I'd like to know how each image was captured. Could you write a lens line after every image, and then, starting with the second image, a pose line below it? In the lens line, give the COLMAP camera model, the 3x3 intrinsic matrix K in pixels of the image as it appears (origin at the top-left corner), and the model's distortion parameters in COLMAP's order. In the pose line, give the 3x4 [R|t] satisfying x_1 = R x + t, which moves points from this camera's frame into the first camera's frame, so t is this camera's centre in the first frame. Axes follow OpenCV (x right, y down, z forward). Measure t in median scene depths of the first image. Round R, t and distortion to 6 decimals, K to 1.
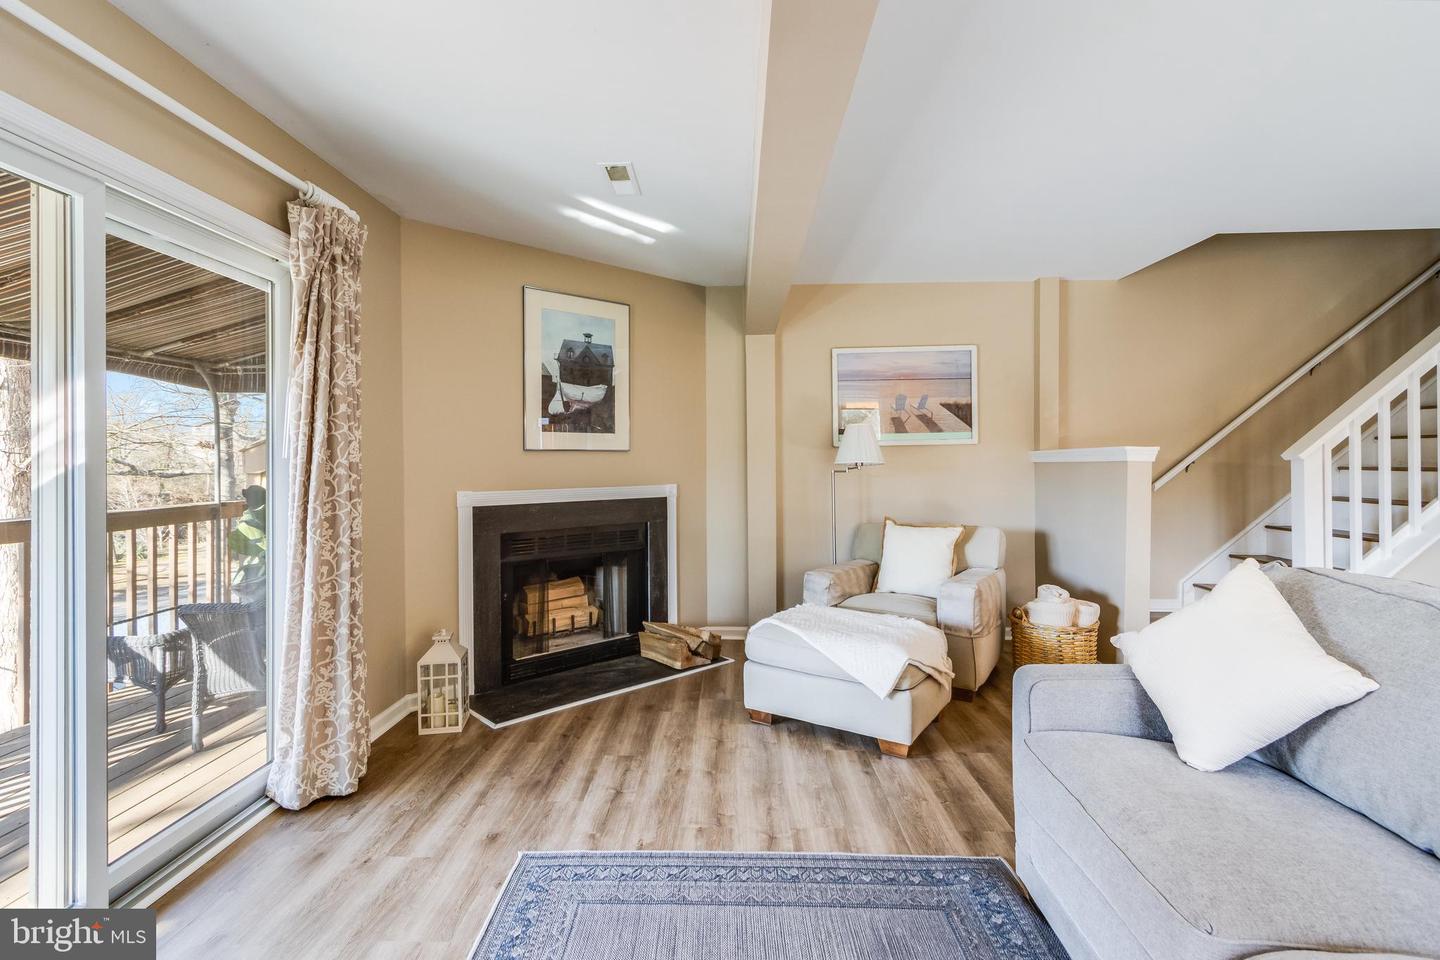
lens RADIAL K [[694.0, 0, 717.2], [0, 694.0, 448.9], [0, 0, 1]] dist [0.000152, -0.000216]
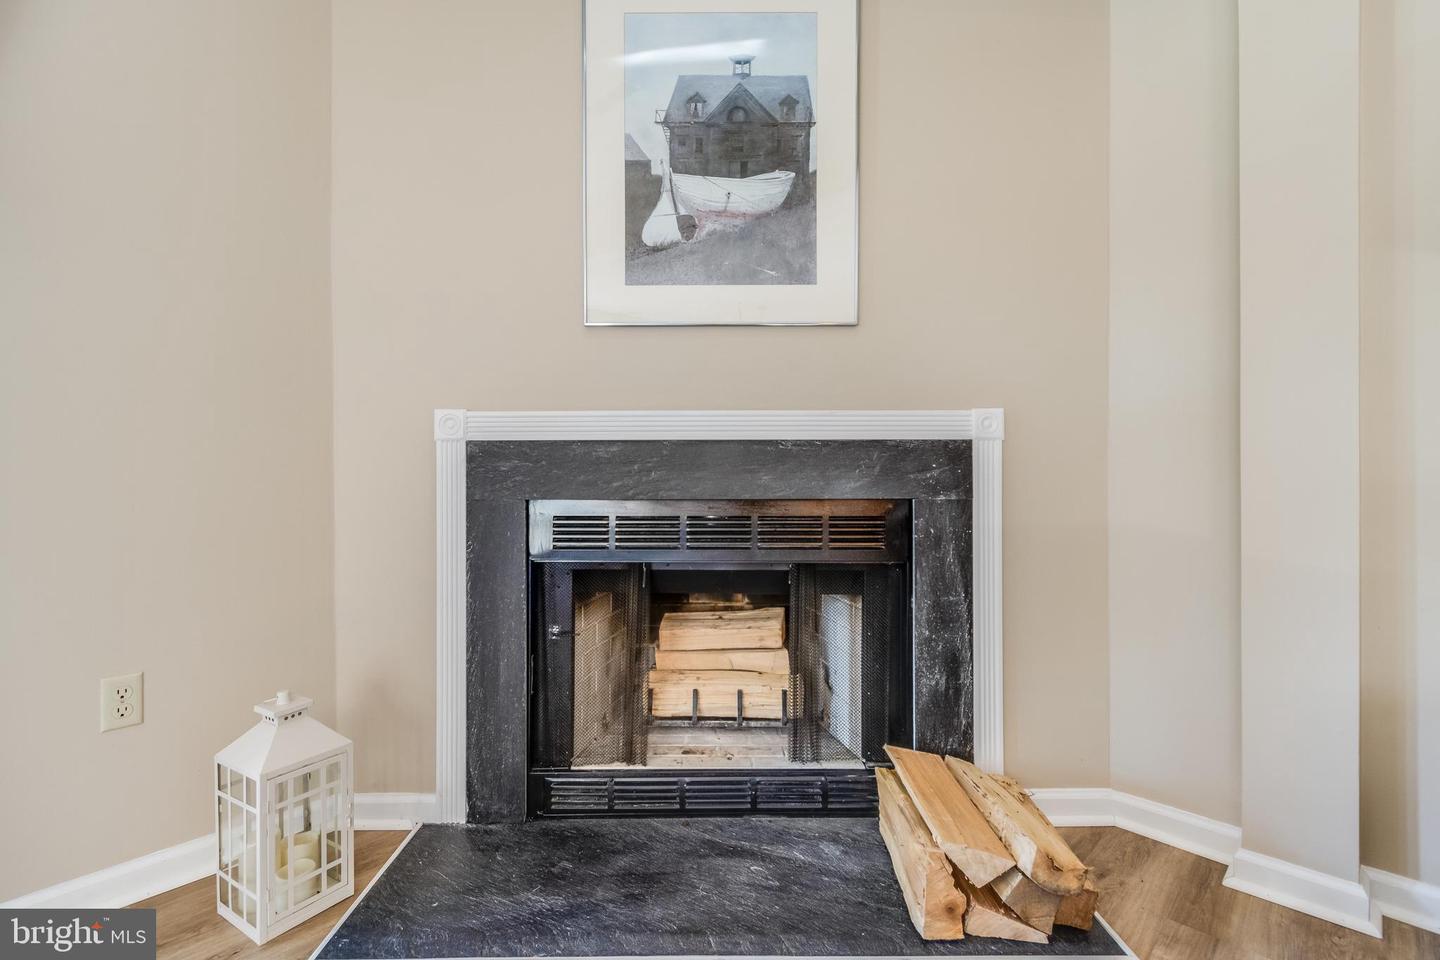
lens RADIAL K [[678.4, 0, 715.7], [0, 678.4, 461.3], [0, 0, 1]] dist [0.004001, -0.000134]
pose [[0.734216, 0.002118, -0.678913, 0.090417], [0.009841, 0.999857, 0.013762, 0.081306], [0.678845, -0.016785, 0.734090, 0.670306]]
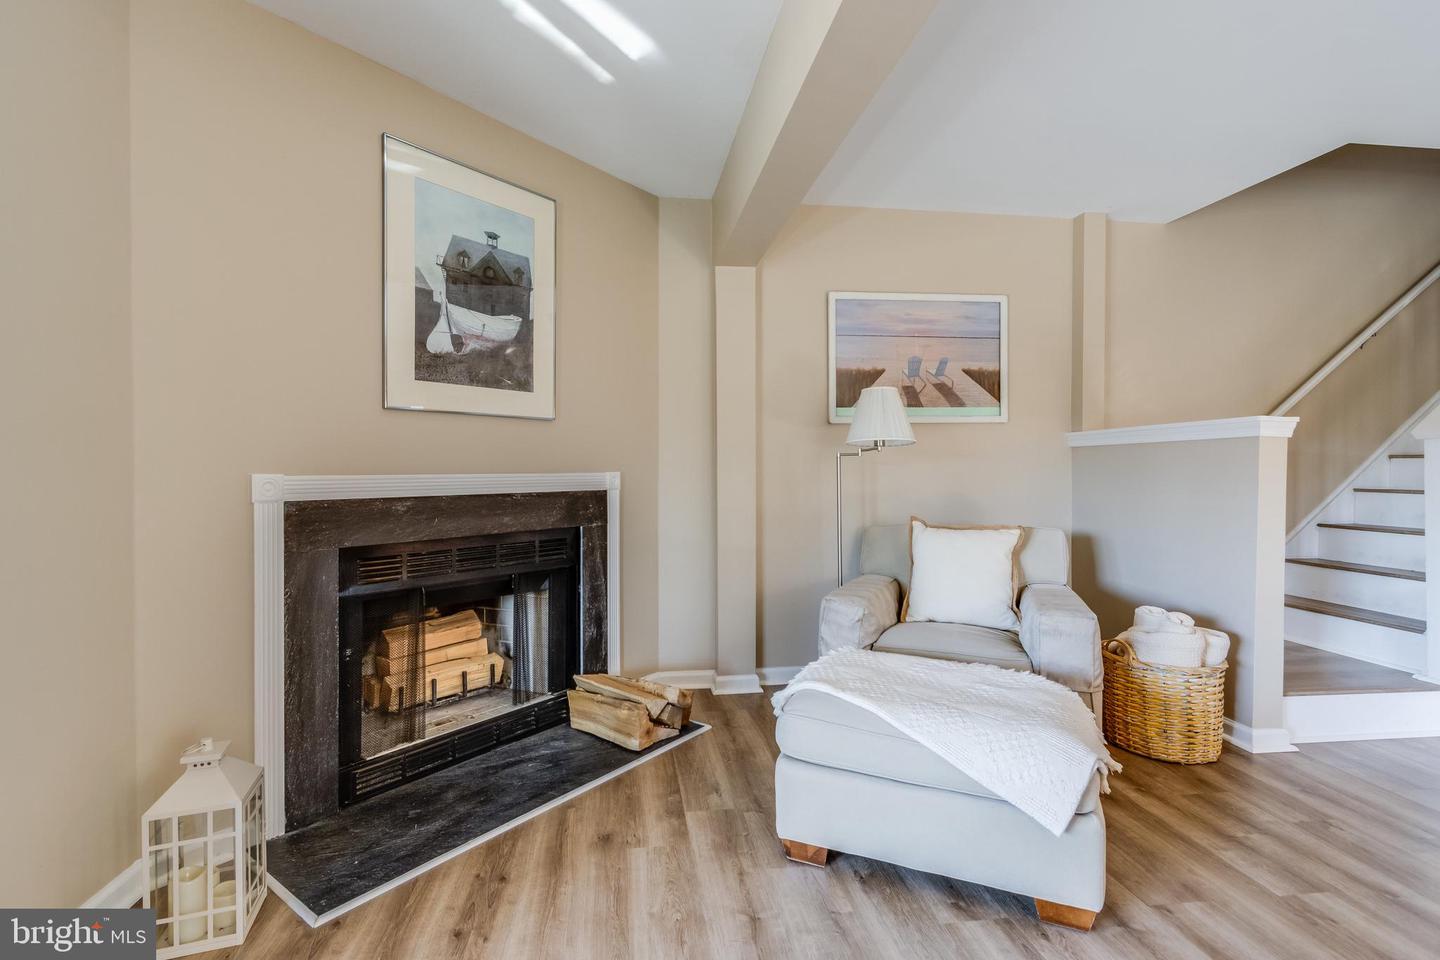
lens RADIAL K [[678.4, 0, 715.7], [0, 678.4, 461.3], [0, 0, 1]] dist [0.004001, -0.000134]
pose [[0.985610, 0.006399, 0.168916, -0.087274], [-0.007484, 0.999955, 0.005786, 0.039114], [-0.168872, -0.006967, 0.985613, 0.345218]]
